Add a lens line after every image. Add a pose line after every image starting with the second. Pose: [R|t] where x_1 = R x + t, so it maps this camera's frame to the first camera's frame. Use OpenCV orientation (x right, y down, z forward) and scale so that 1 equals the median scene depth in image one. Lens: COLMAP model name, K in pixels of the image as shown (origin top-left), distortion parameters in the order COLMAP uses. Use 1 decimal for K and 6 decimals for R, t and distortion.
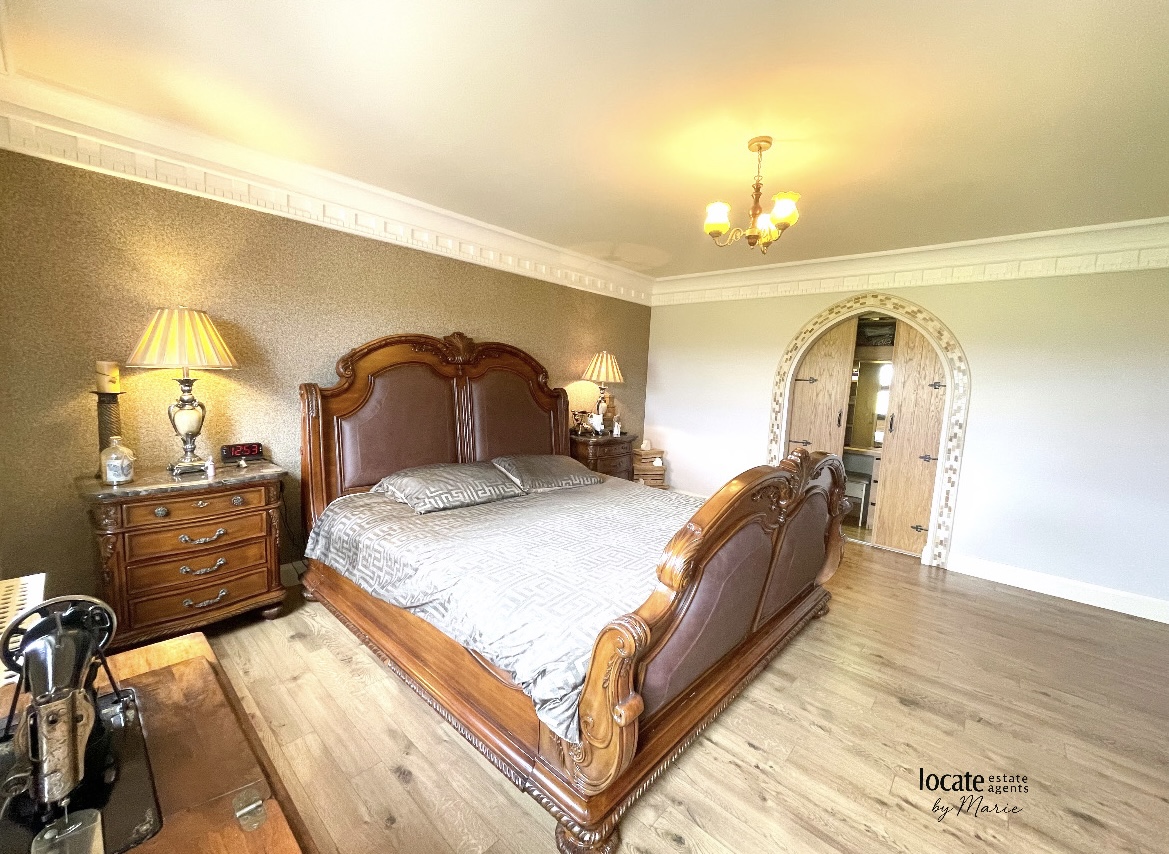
lens RADIAL K [[474.2, 0, 581.0], [0, 474.2, 424.1], [0, 0, 1]] dist [-0.000792, -0.000001]
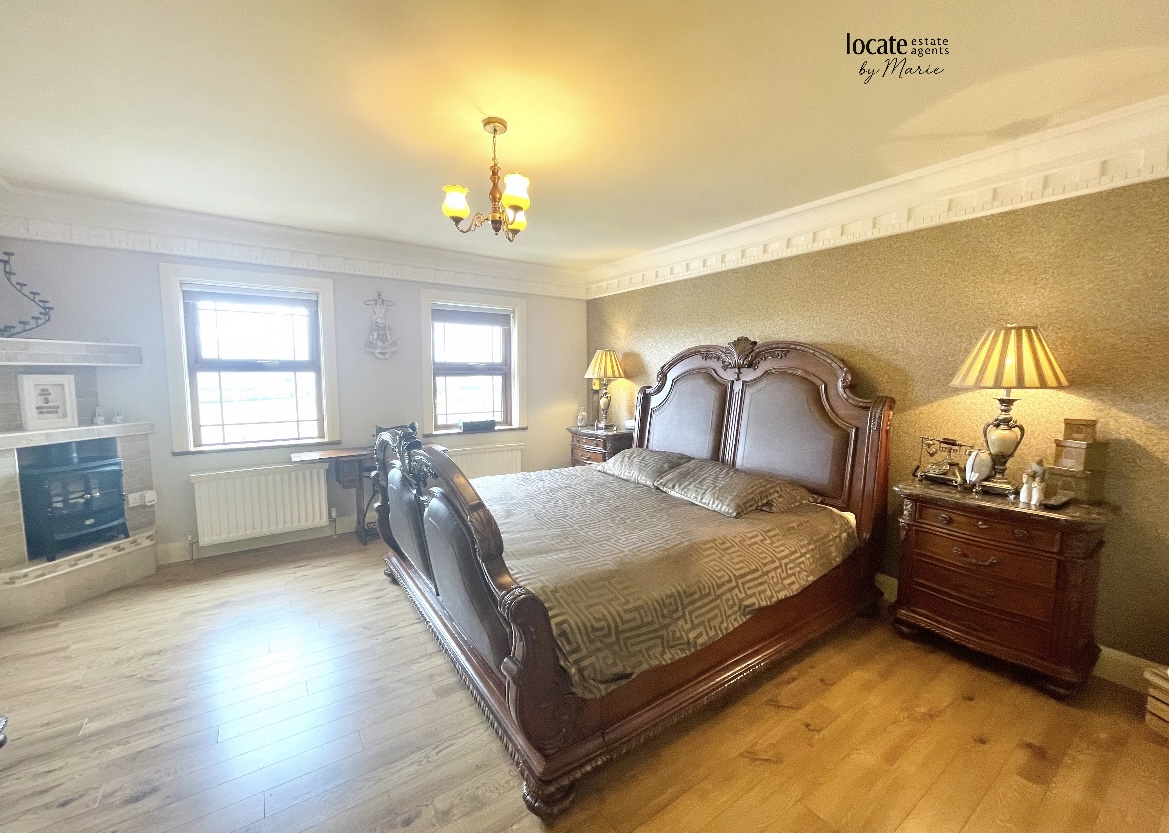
lens RADIAL K [[480.7, 0, 583.5], [0, 480.7, 414.9], [0, 0, 1]] dist [0.000680, 0.000064]
pose [[-0.218304, 0.036682, -0.975191, 0.704707], [-0.118763, 0.990867, 0.063857, -0.047093], [0.968627, 0.129757, -0.211954, 0.778685]]
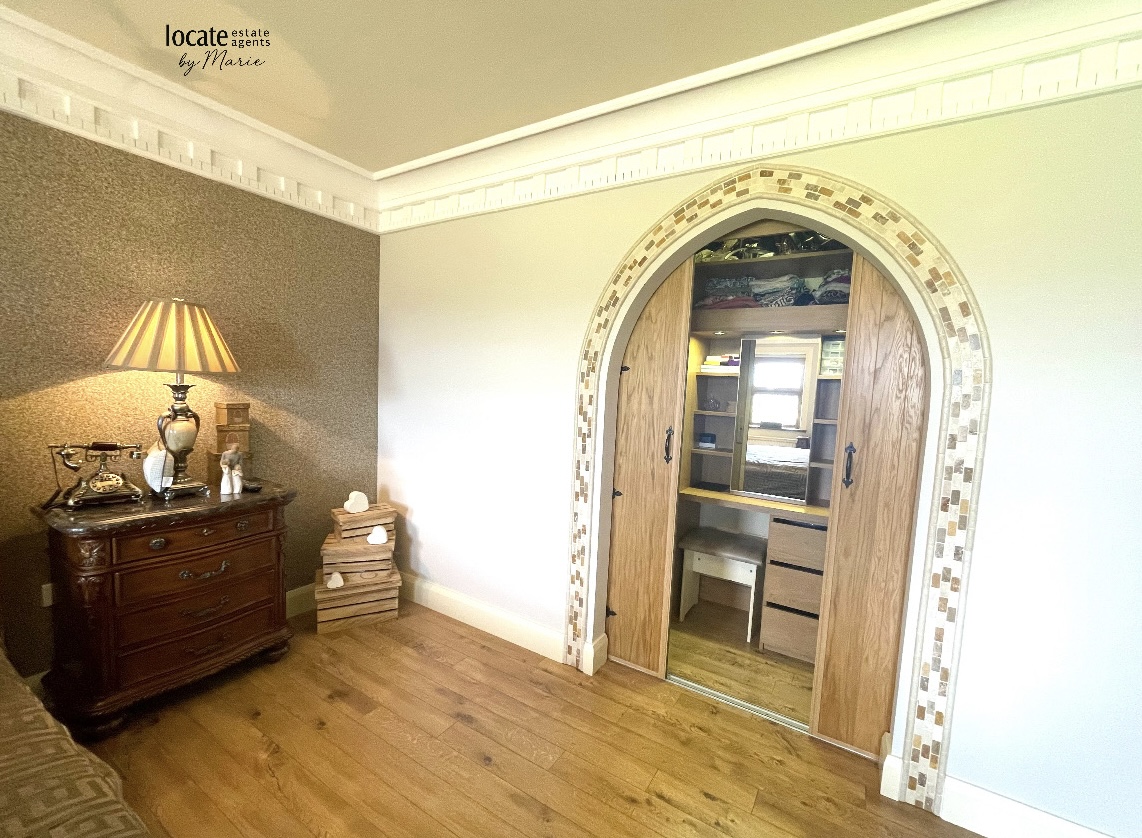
lens RADIAL K [[483.3, 0, 574.0], [0, 483.3, 425.7], [0, 0, 1]] dist [-0.001269, -0.000283]
pose [[0.983139, -0.017419, 0.182031, 0.351842], [0.019130, 0.999788, -0.007647, -0.036354], [-0.181859, 0.011000, 0.983263, 0.583618]]
